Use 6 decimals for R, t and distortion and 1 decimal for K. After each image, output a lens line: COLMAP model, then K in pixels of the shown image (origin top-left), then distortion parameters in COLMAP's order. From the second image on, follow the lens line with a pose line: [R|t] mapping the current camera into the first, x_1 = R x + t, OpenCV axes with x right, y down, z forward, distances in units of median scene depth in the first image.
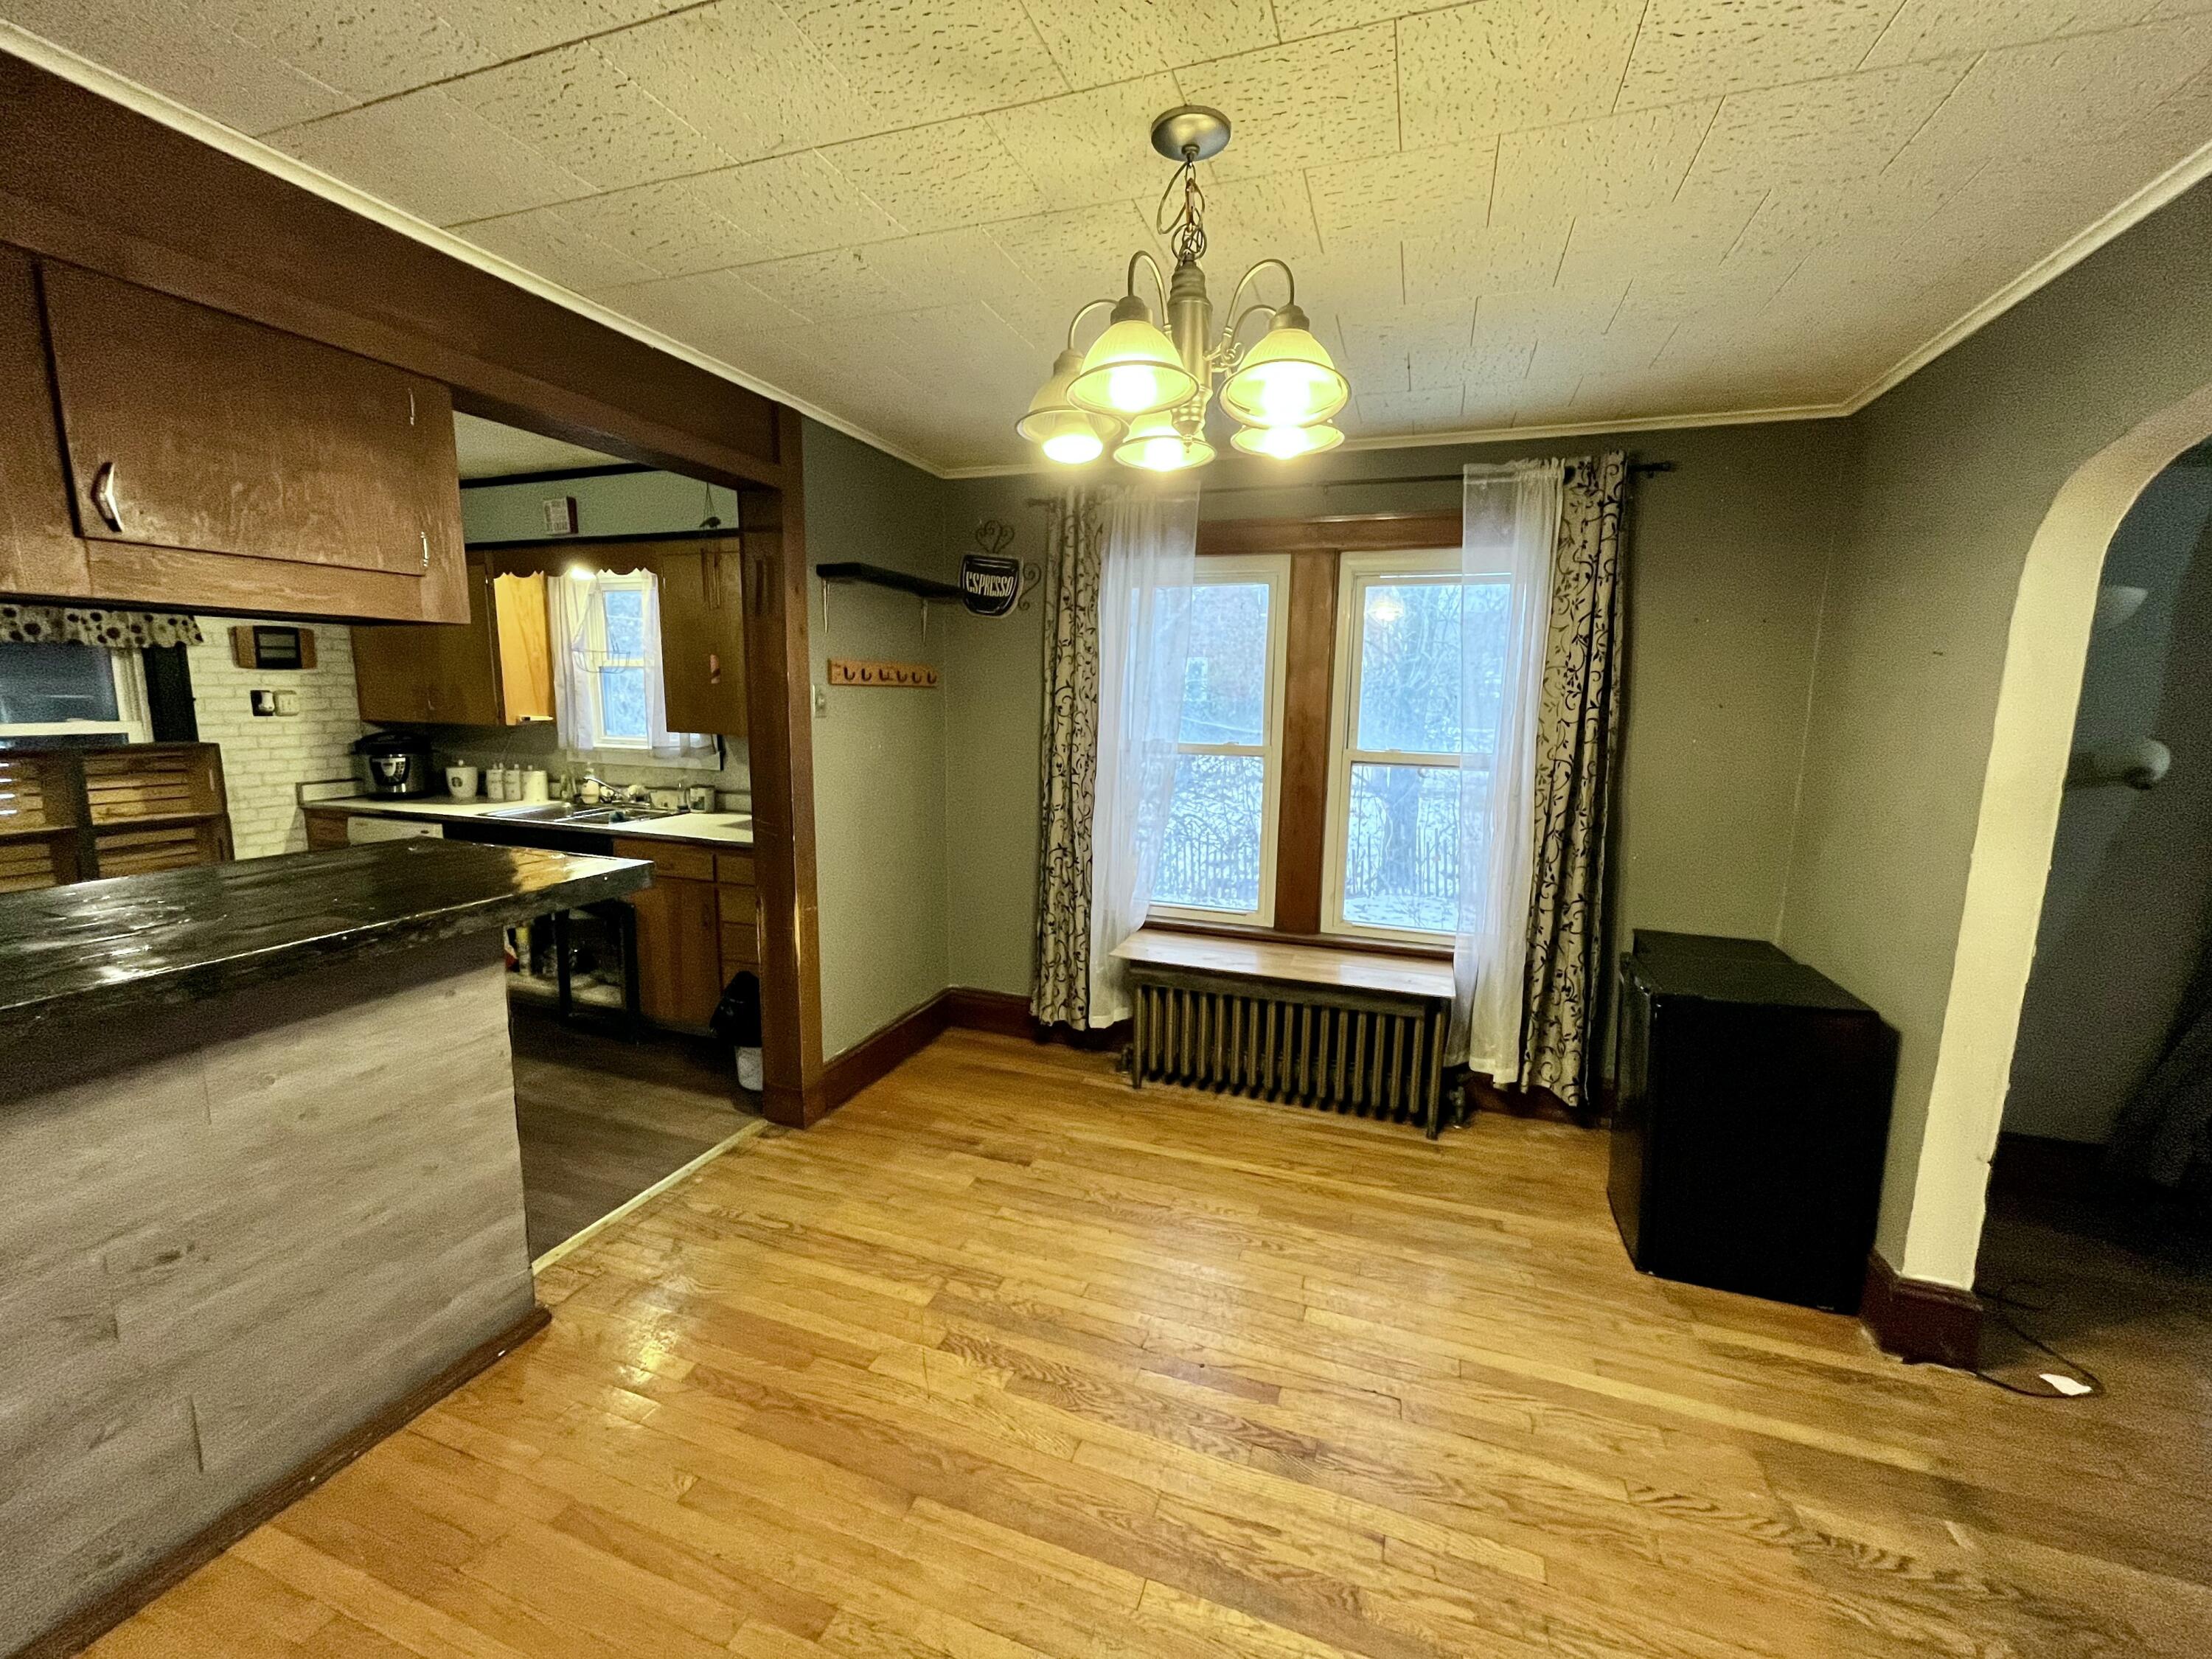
lens RADIAL K [[891.9, 0, 1104.6], [0, 891.9, 825.5], [0, 0, 1]] dist [-0.004209, 0.000131]
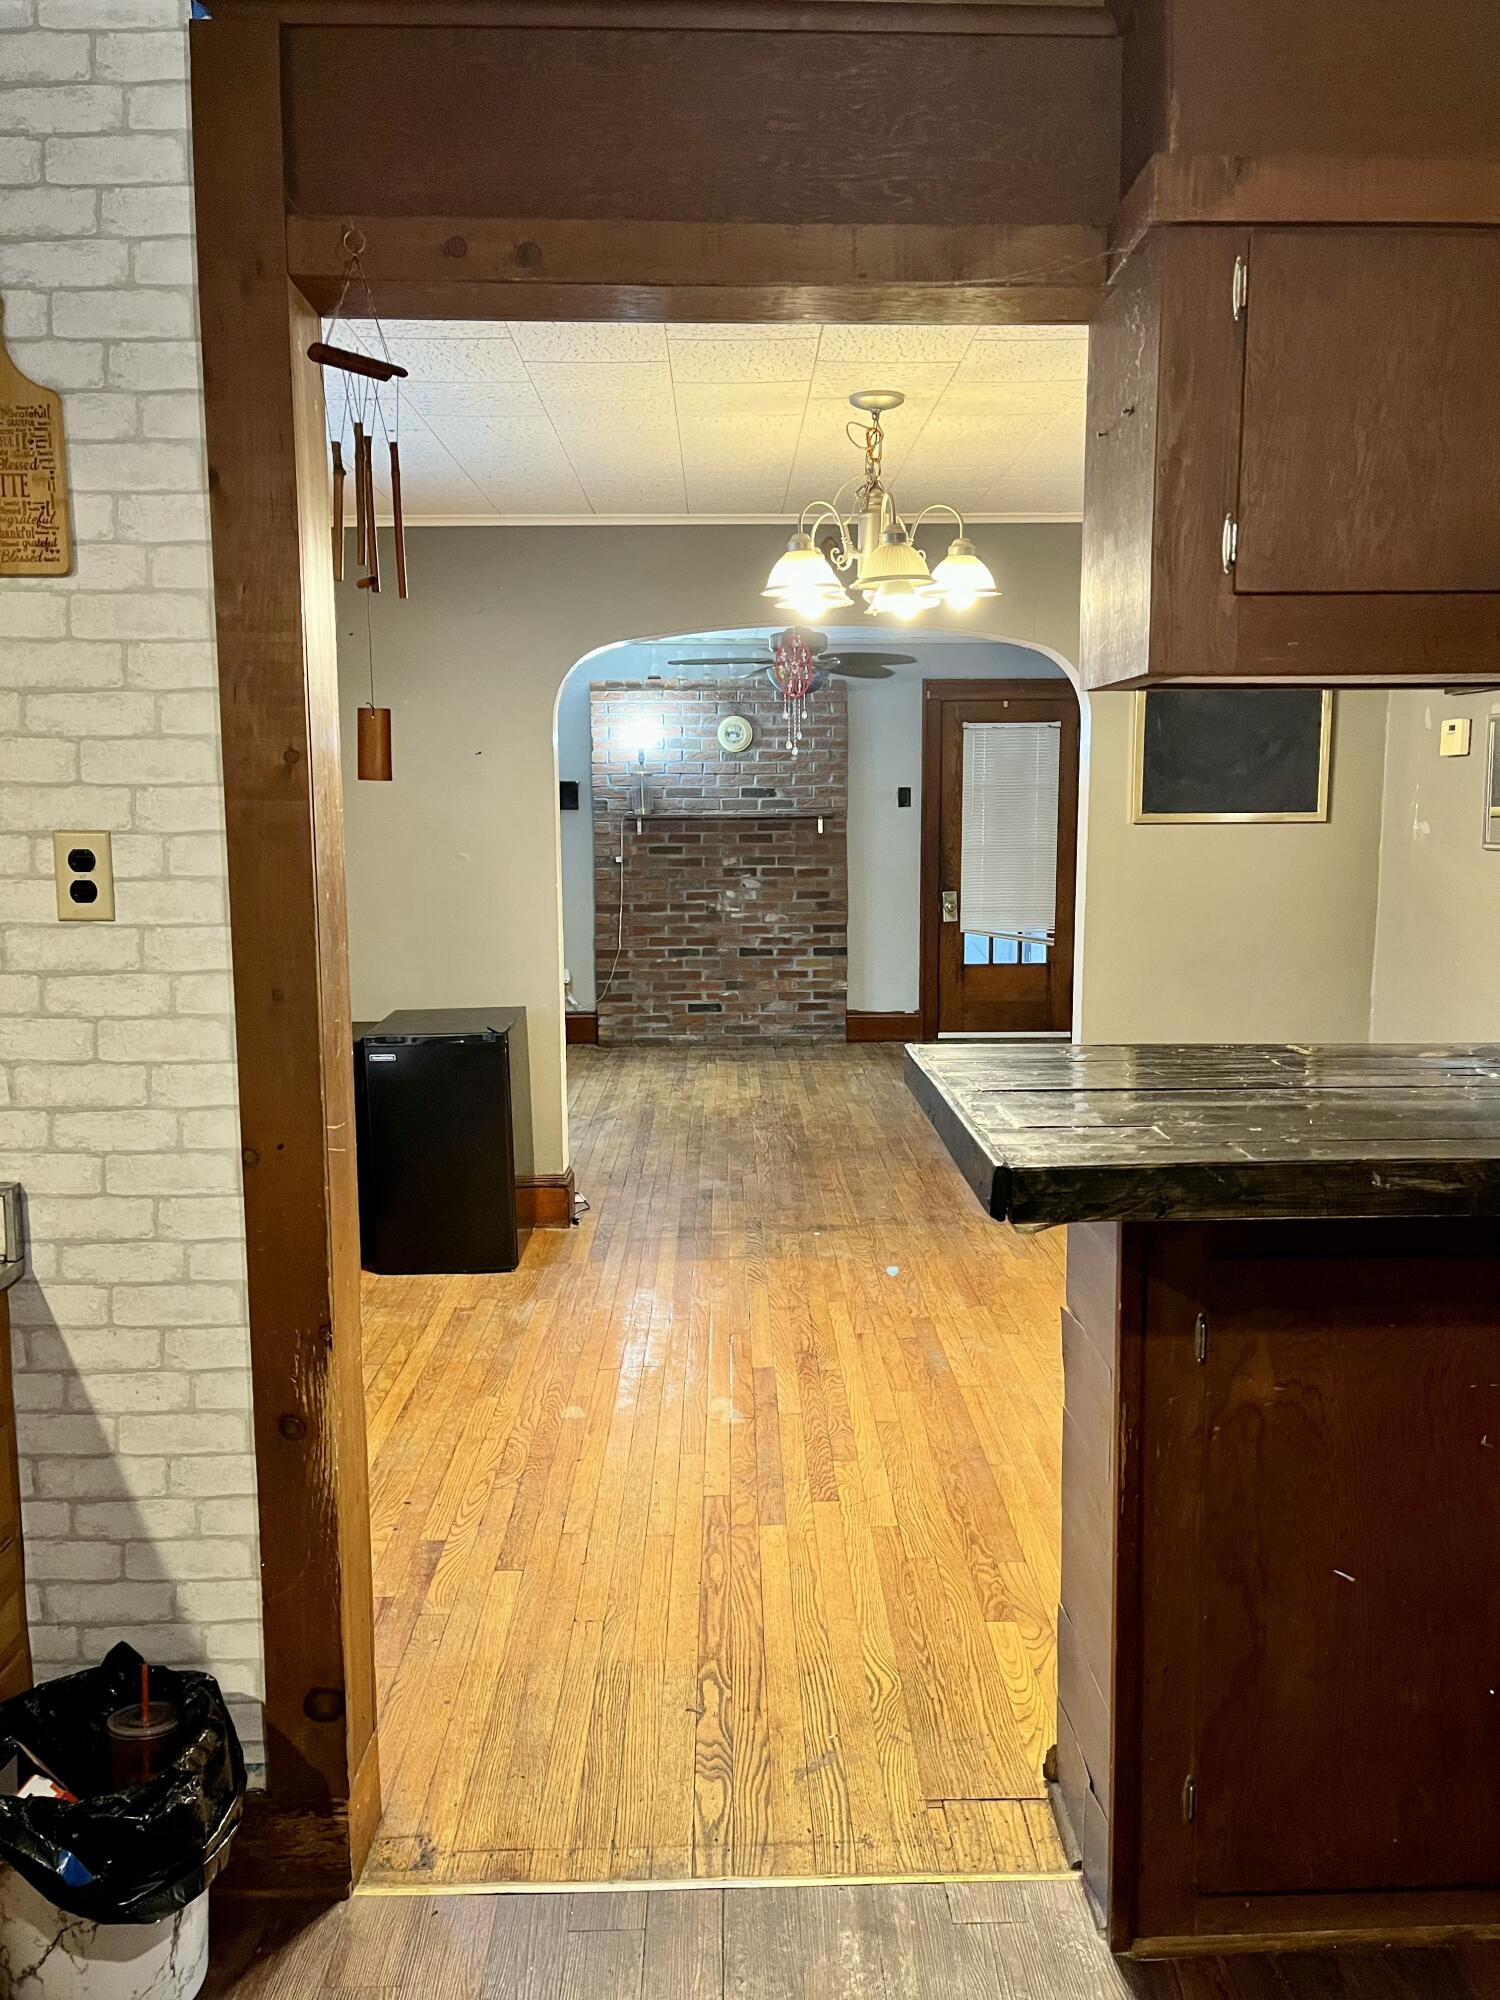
lens RADIAL K [[1506.1, 0, 753.9], [0, 1506.1, 1012.4], [0, 0, 1]] dist [0.069718, -0.095636]
pose [[-0.353961, -0.148800, 0.923347, -1.036365], [0.142125, 0.967239, 0.210357, -0.164436], [-0.924398, 0.205689, -0.321217, 1.003891]]
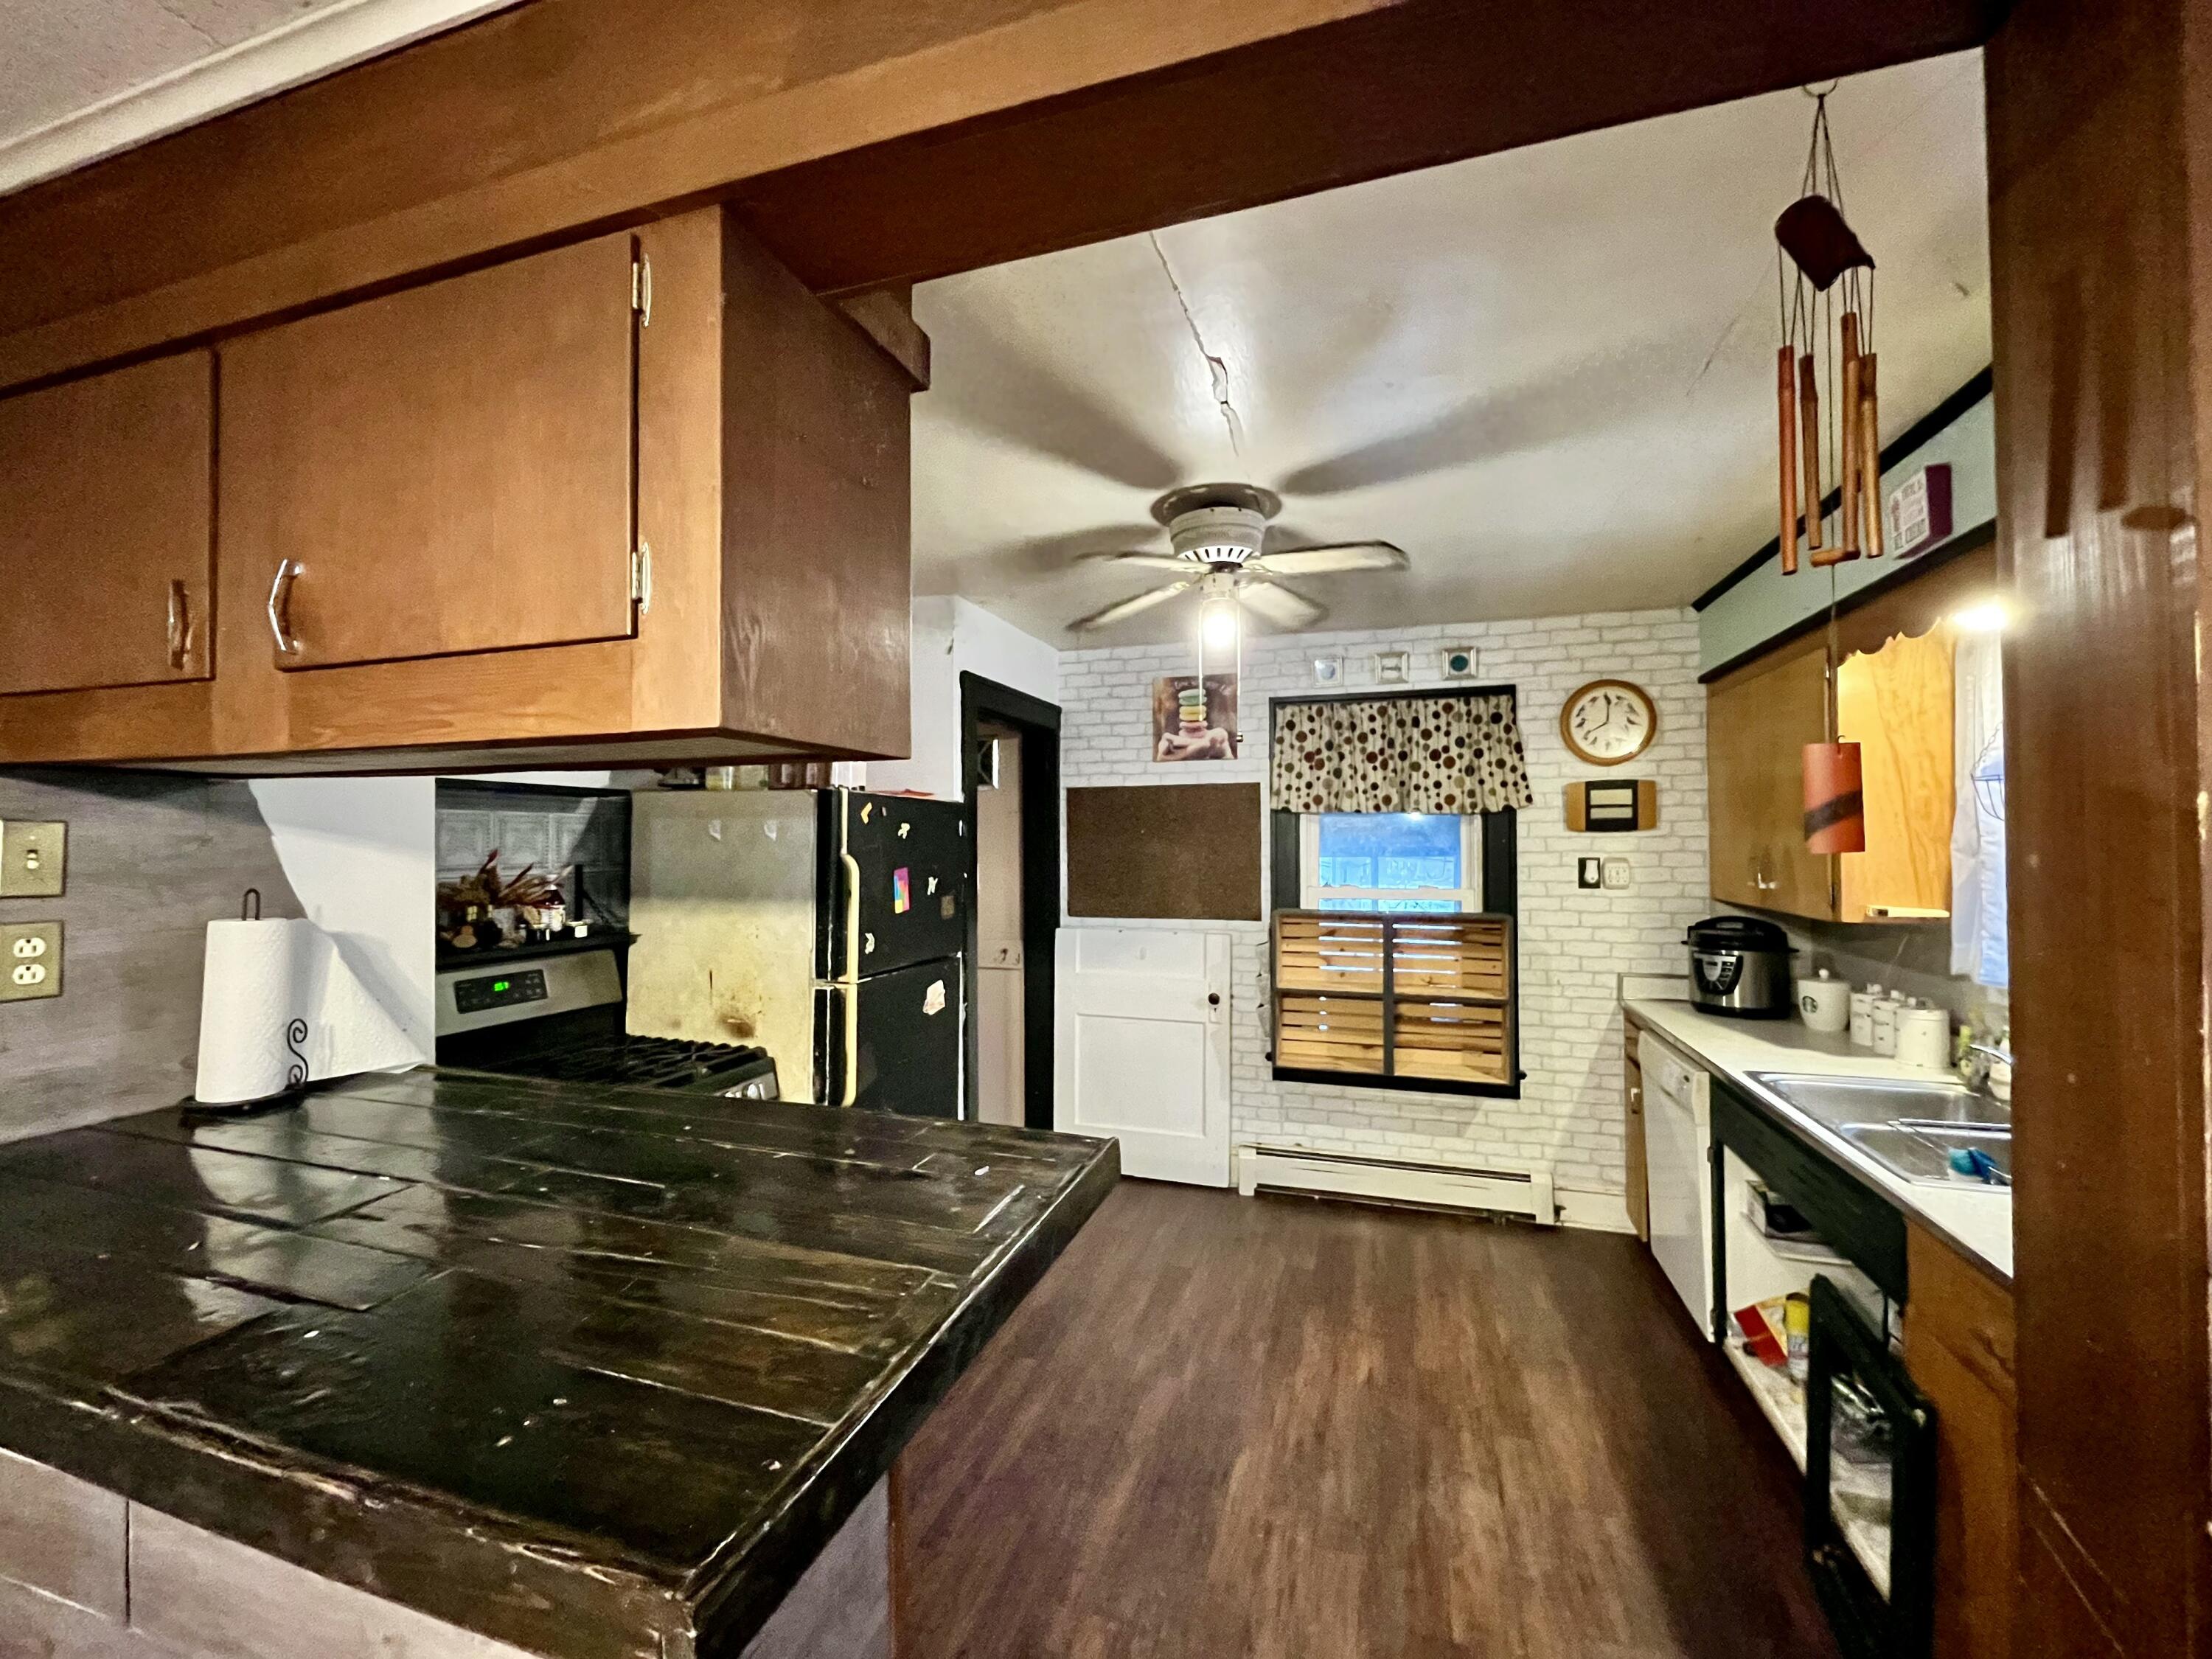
lens RADIAL K [[891.9, 0, 1104.5], [0, 891.9, 825.1], [0, 0, 1]] dist [-0.004209, 0.000131]
pose [[0.026444, -0.031014, -0.999169, -0.176470], [-0.147448, 0.988465, -0.034585, -0.119776], [0.988716, 0.148240, 0.021566, 0.733849]]
